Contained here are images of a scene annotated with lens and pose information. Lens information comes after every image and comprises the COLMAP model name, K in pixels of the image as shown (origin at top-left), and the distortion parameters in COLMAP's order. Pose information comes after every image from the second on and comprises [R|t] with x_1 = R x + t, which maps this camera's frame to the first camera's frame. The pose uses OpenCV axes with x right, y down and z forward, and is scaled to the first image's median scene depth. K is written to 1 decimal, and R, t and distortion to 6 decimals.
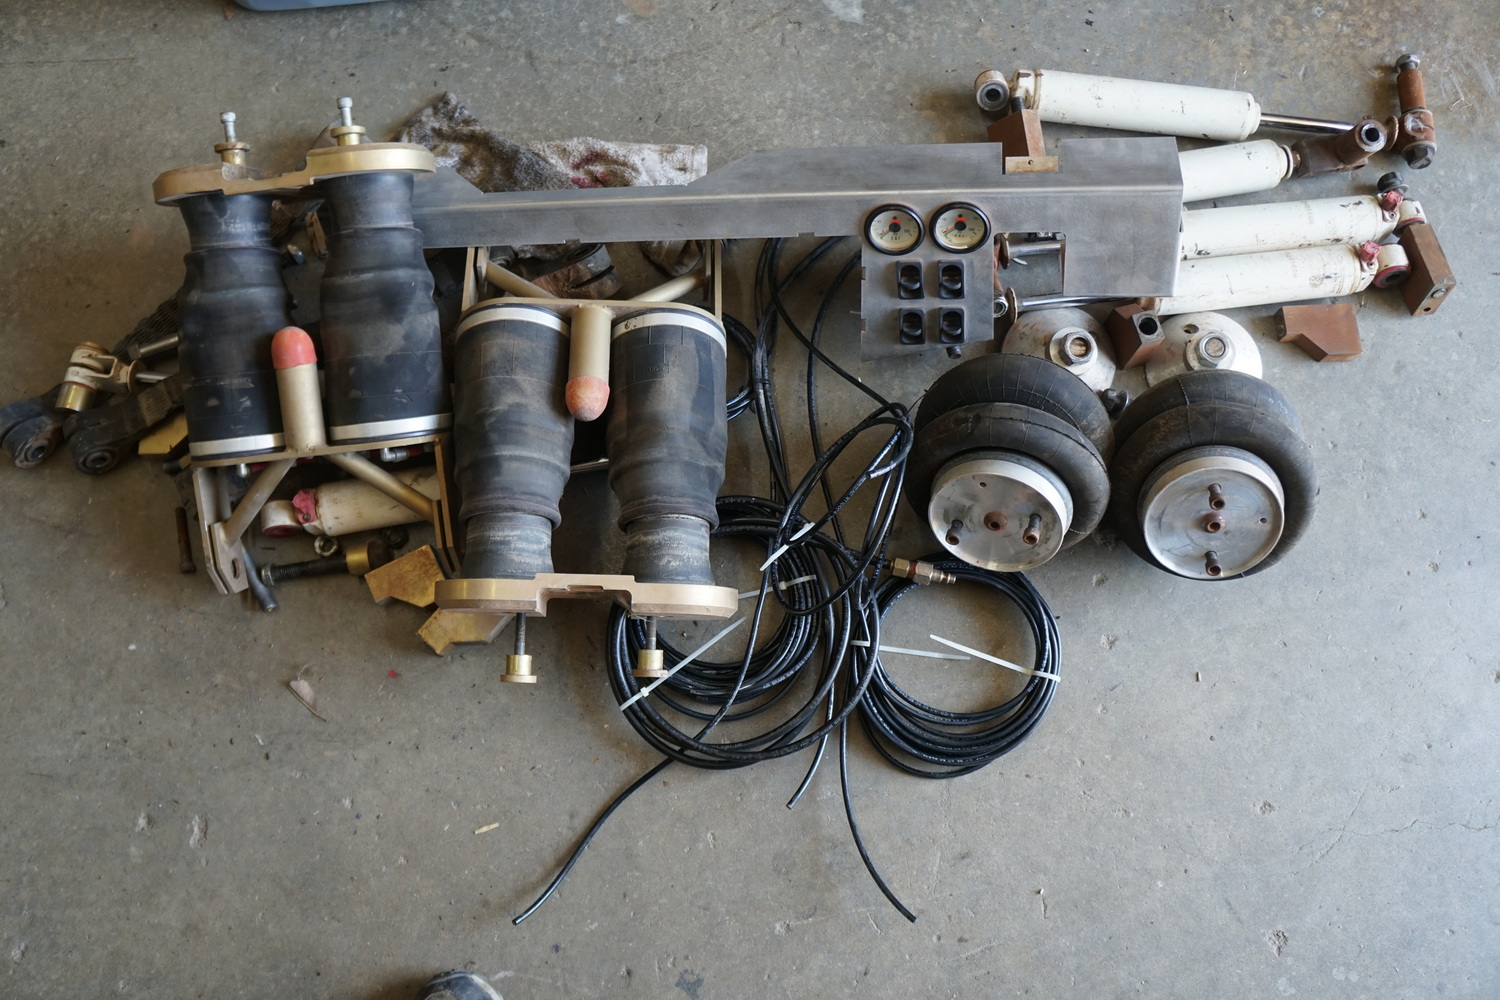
lens RADIAL K [[1293.2, 0, 750.0], [0, 1293.2, 500.0], [0, 0, 1]] dist [-0.175458, 0.195800]
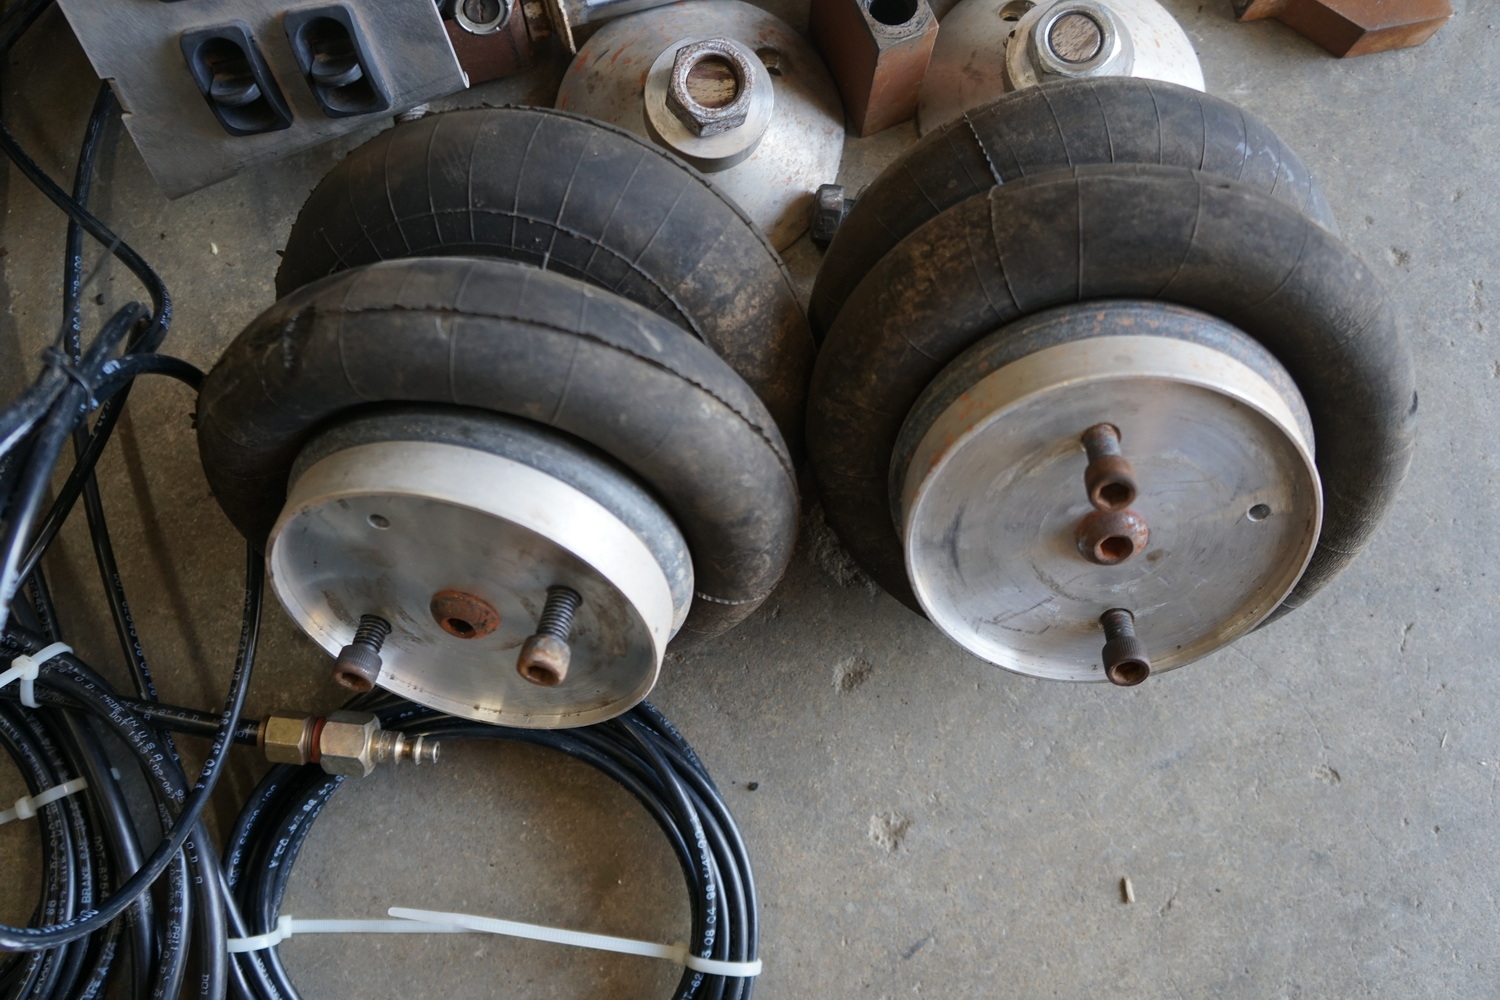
lens RADIAL K [[1401.9, 0, 750.0], [0, 1401.9, 500.0], [0, 0, 1]] dist [-0.127464, 0.188638]
pose [[0.989713, -0.133949, 0.050254, 0.231236], [0.129566, 0.988160, 0.082178, -0.030402], [-0.060667, -0.074821, 0.995350, 0.583919]]
